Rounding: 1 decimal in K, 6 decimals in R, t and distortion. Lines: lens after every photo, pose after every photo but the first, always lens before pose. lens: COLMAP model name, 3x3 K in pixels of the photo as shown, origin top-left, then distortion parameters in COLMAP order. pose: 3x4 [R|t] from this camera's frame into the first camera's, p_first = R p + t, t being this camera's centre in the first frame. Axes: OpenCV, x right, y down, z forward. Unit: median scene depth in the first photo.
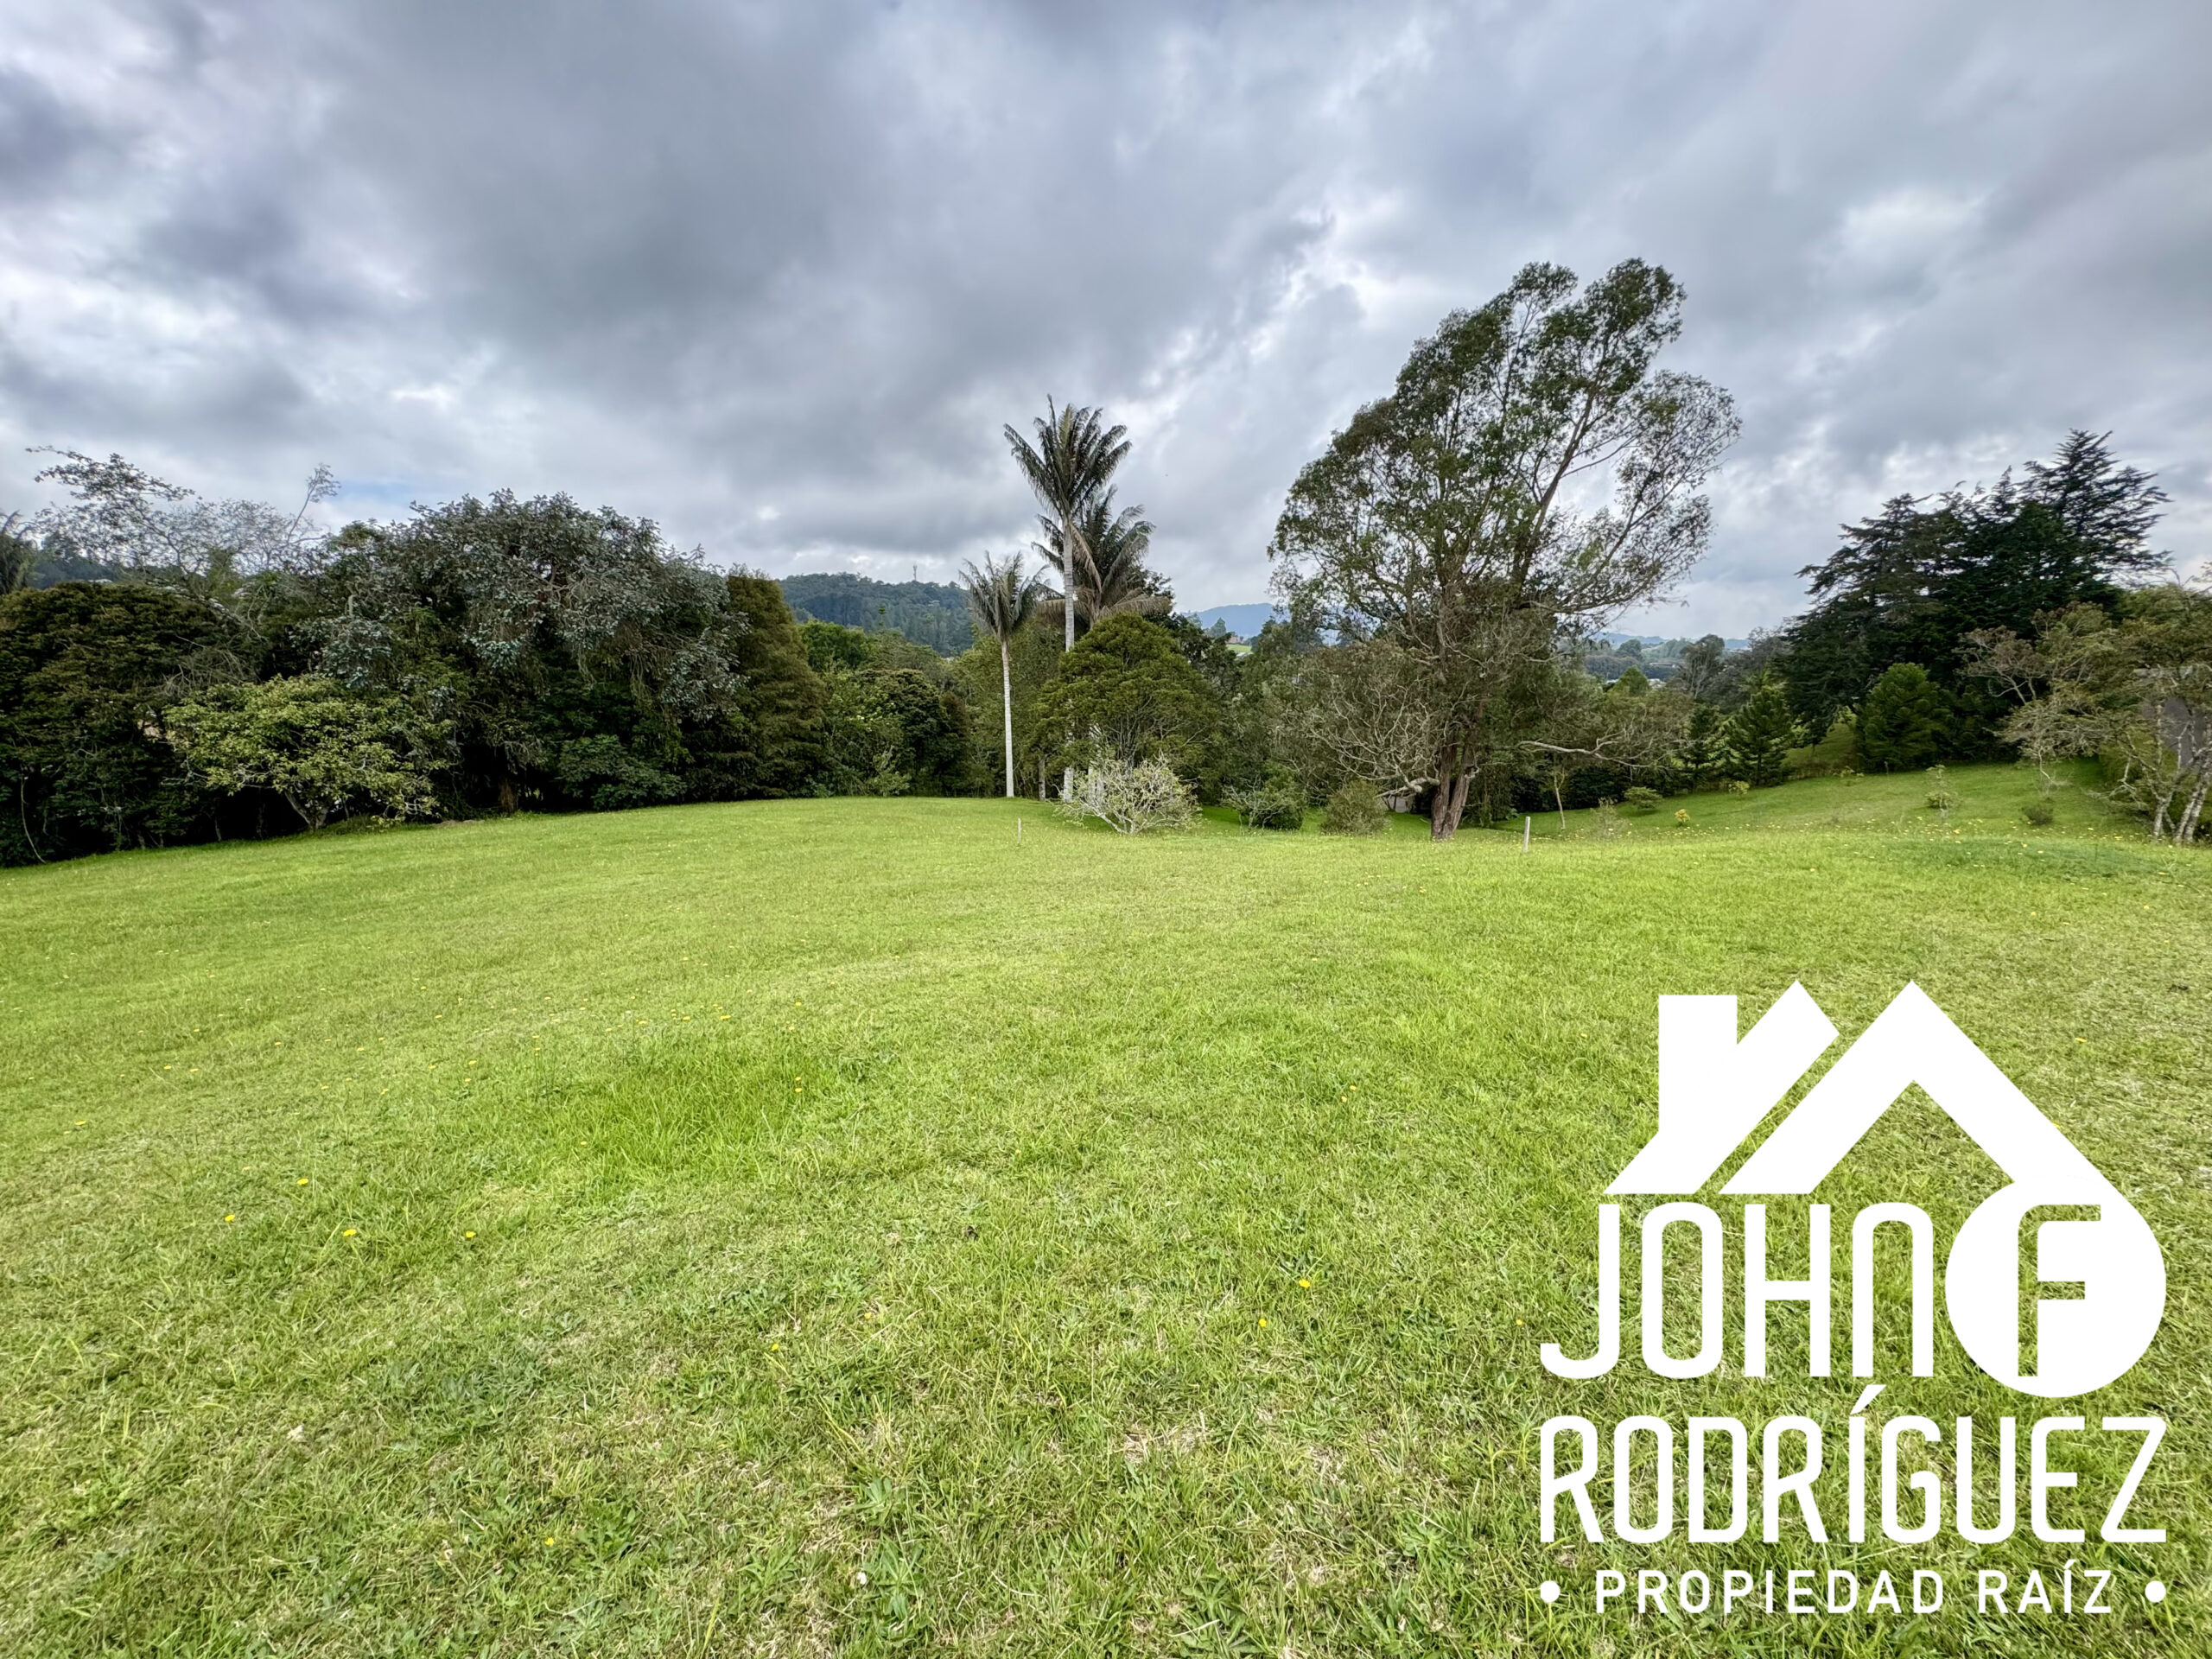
lens RADIAL K [[881.6, 0, 1101.3], [0, 881.6, 825.3], [0, 0, 1]] dist [-0.000208, -0.001092]
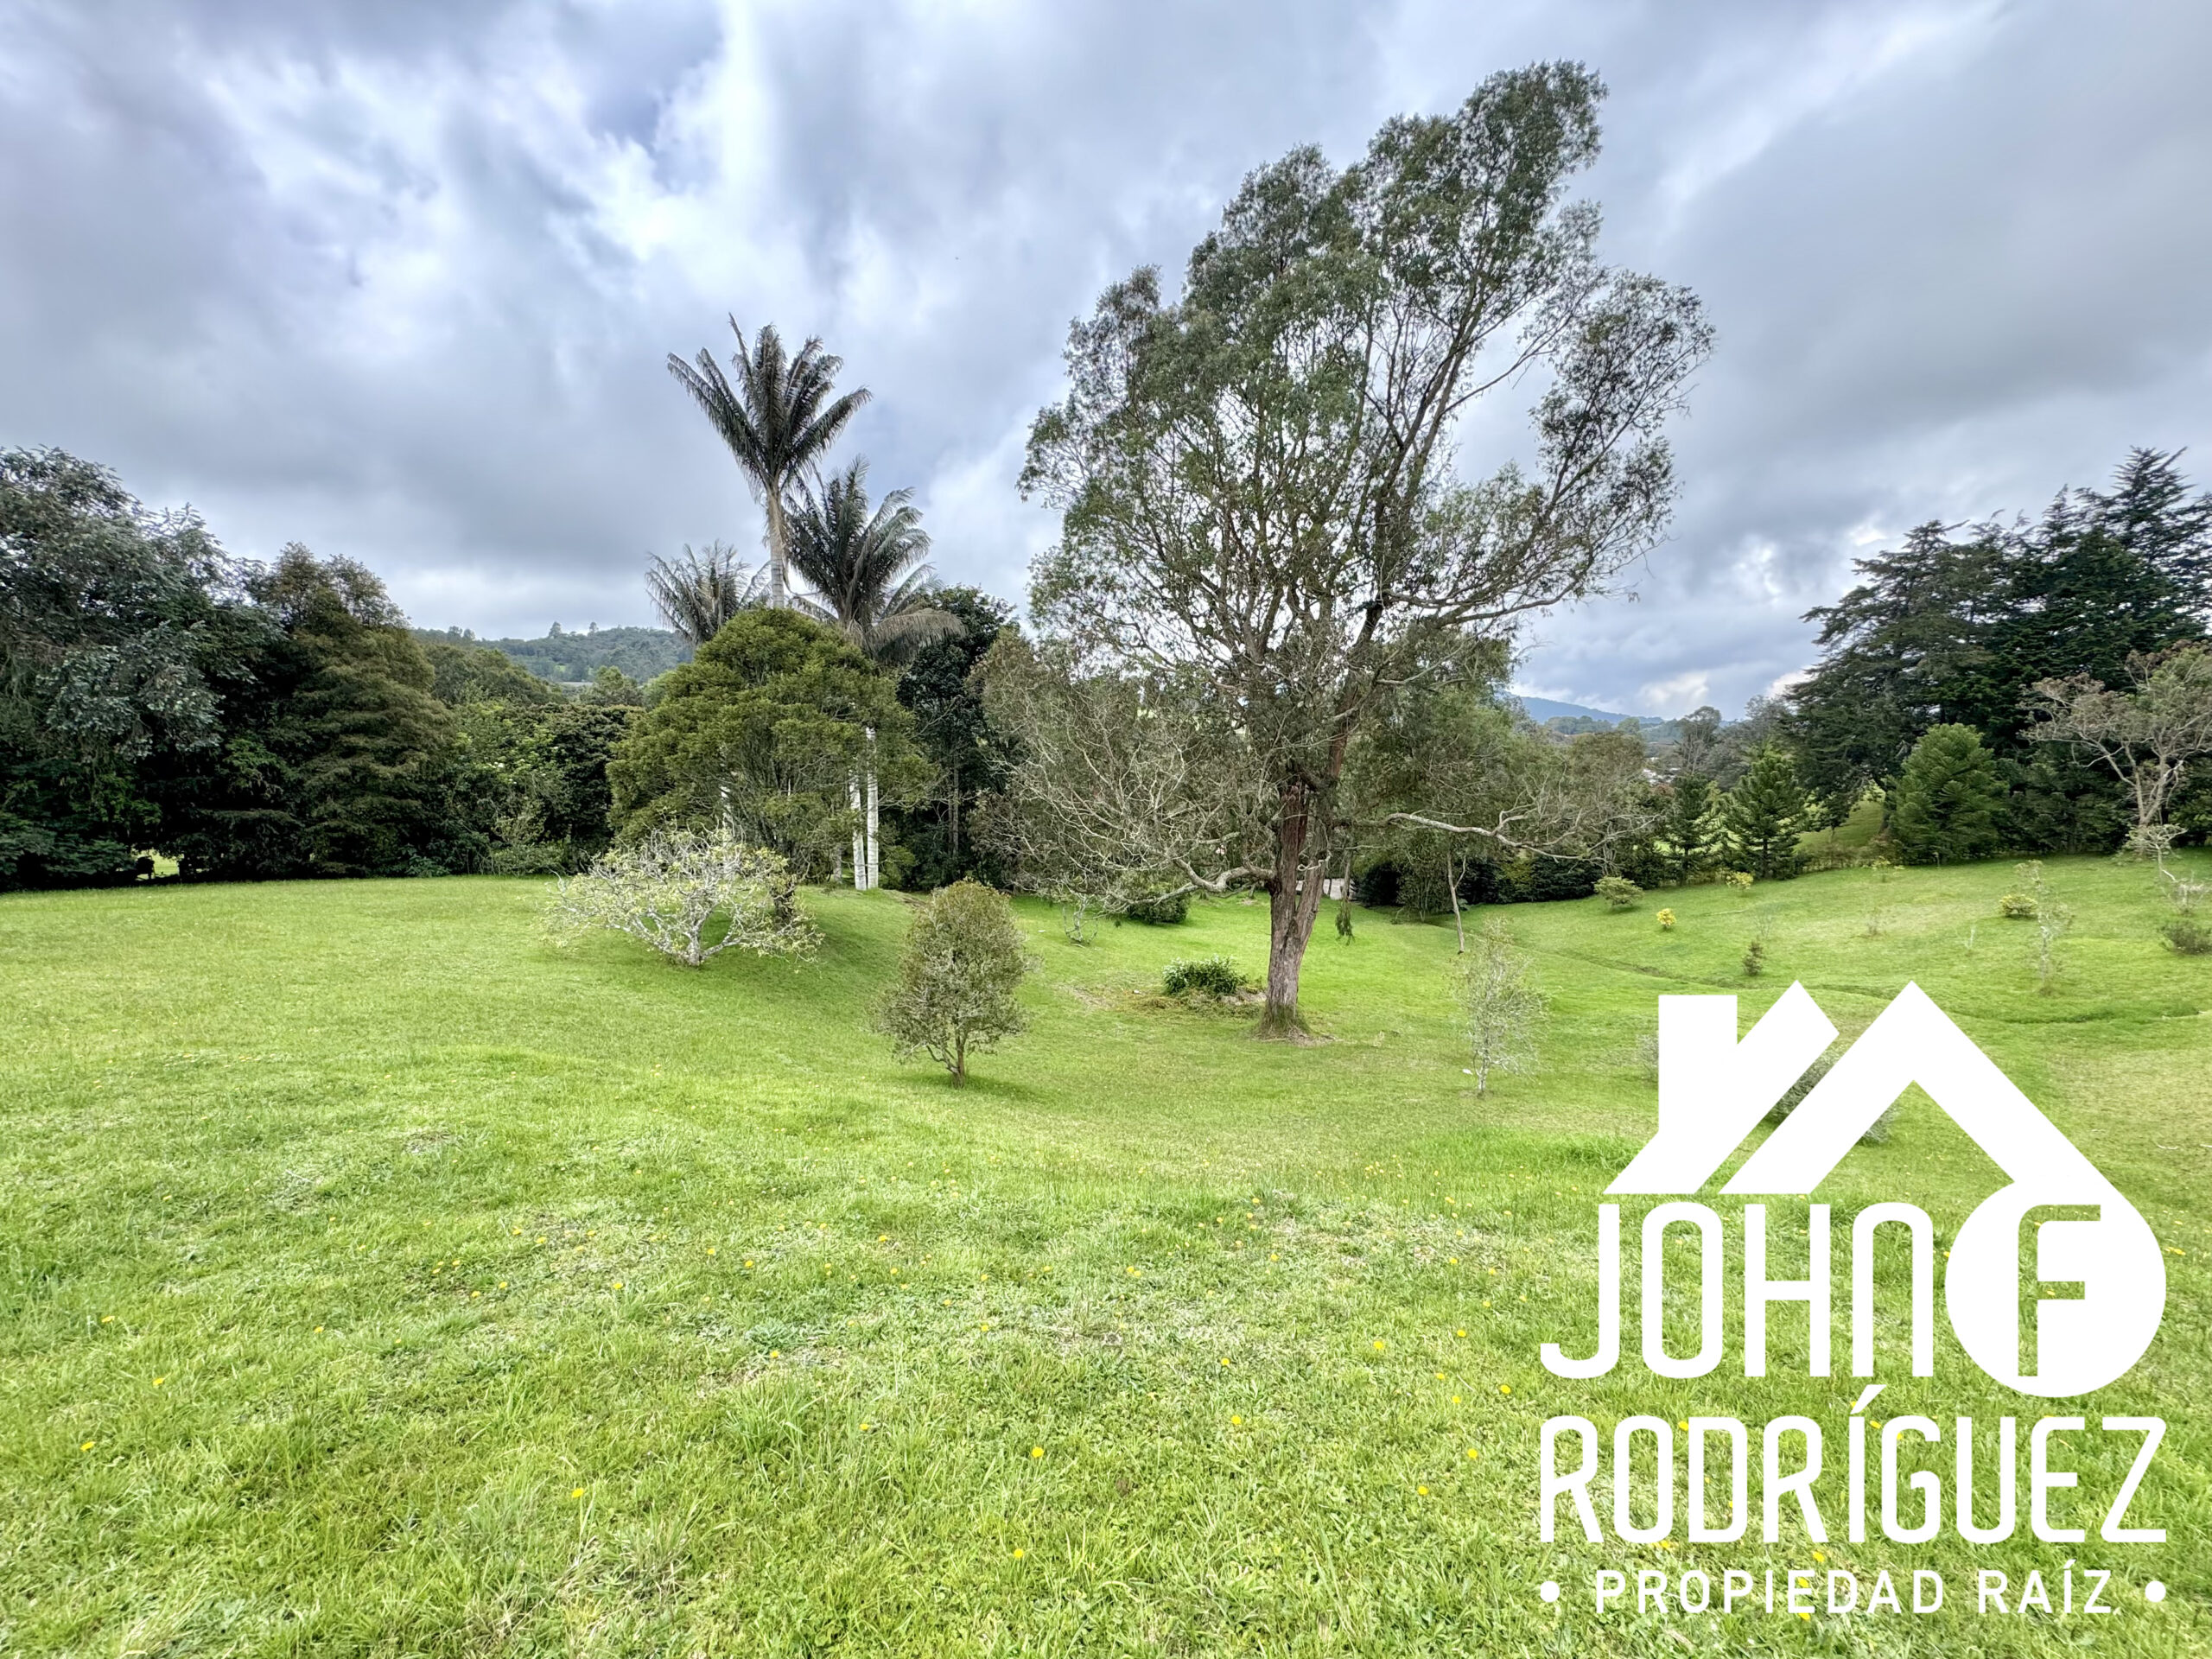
lens RADIAL K [[881.6, 0, 1101.0], [0, 881.6, 825.8], [0, 0, 1]] dist [-0.000208, -0.001092]
pose [[0.999817, 0.017871, -0.006756, 0.215952], [-0.018348, 0.996720, -0.078817, -0.025432], [0.005325, 0.078926, 0.996866, 0.286963]]
